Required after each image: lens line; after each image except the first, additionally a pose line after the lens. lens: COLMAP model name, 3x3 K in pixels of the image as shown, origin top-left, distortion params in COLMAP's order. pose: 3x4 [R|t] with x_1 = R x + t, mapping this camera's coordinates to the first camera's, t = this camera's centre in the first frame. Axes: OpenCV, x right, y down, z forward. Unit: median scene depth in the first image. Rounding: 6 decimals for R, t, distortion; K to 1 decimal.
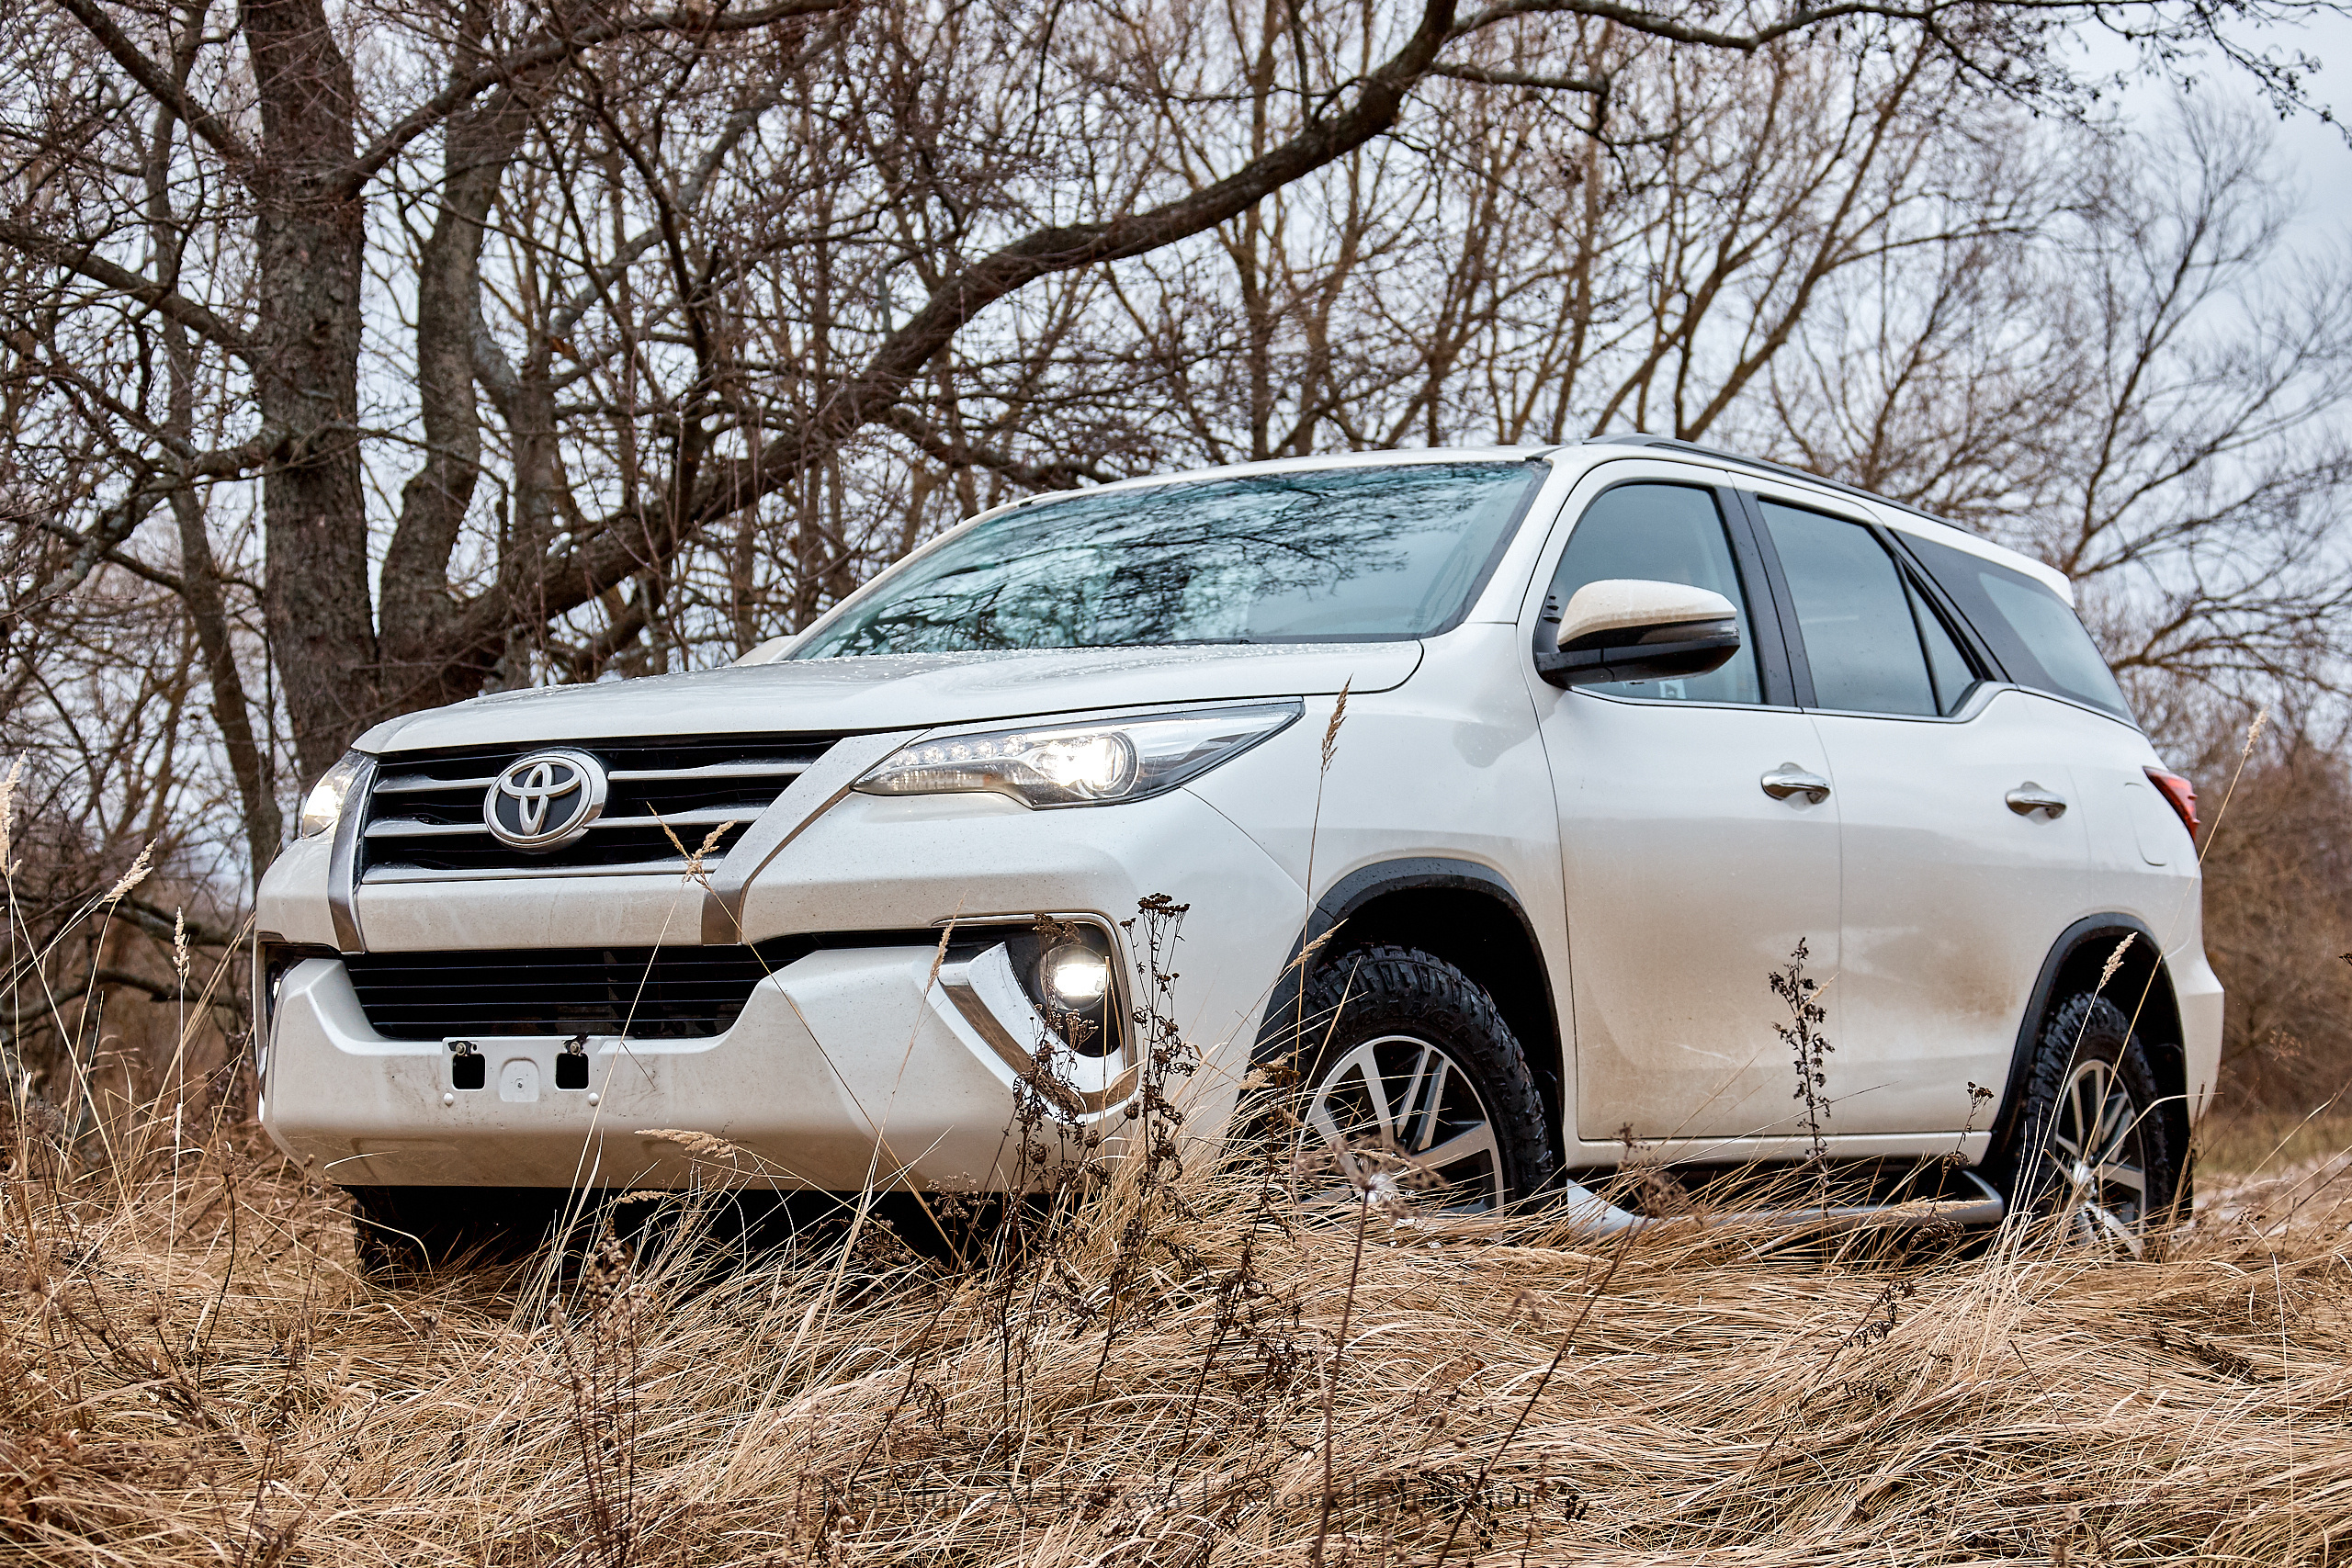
lens RADIAL K [[4218.6, 0, 1176.0], [0, 4218.6, 784.0], [0, 0, 1]] dist [0.361264, 0.063273]
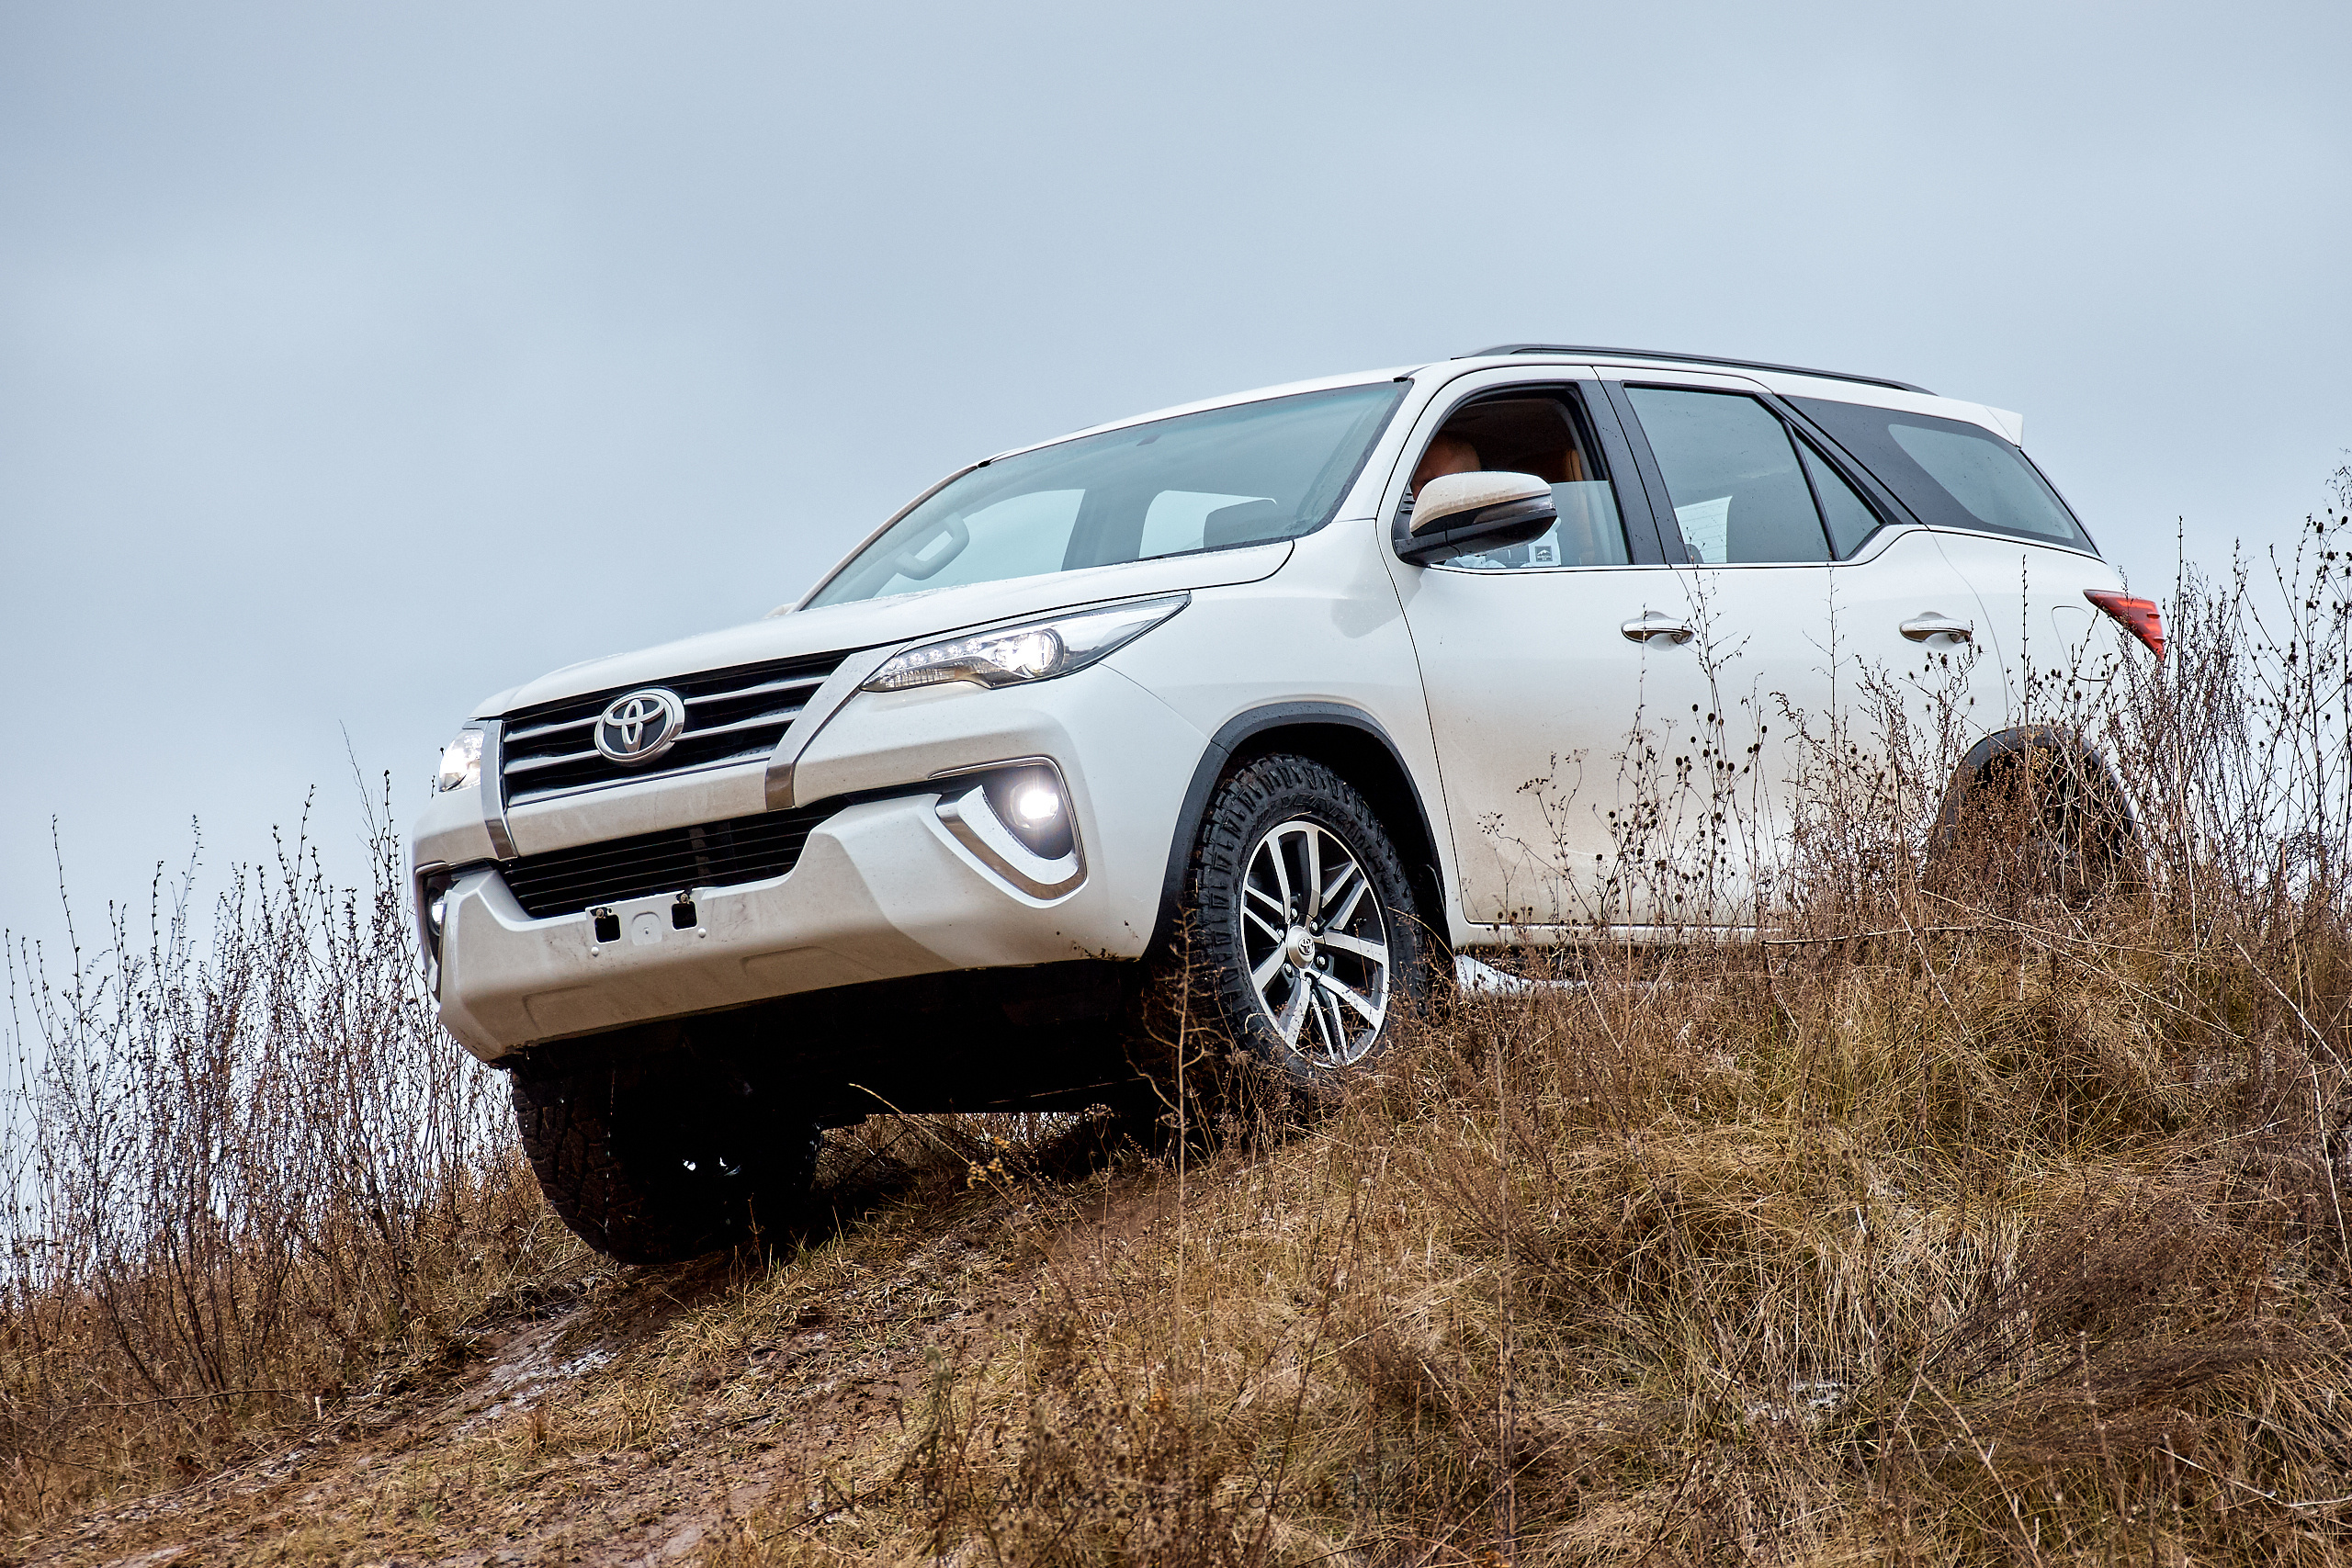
lens RADIAL K [[11121.4, 0, 1176.0], [0, 11121.4, 784.0], [0, 0, 1]] dist [1.674935, 3.978953]
pose [[0.992704, -0.113139, -0.041697, 0.171584], [0.111877, 0.993224, -0.031444, 0.155390], [0.044972, 0.026549, 0.998635, -2.593436]]
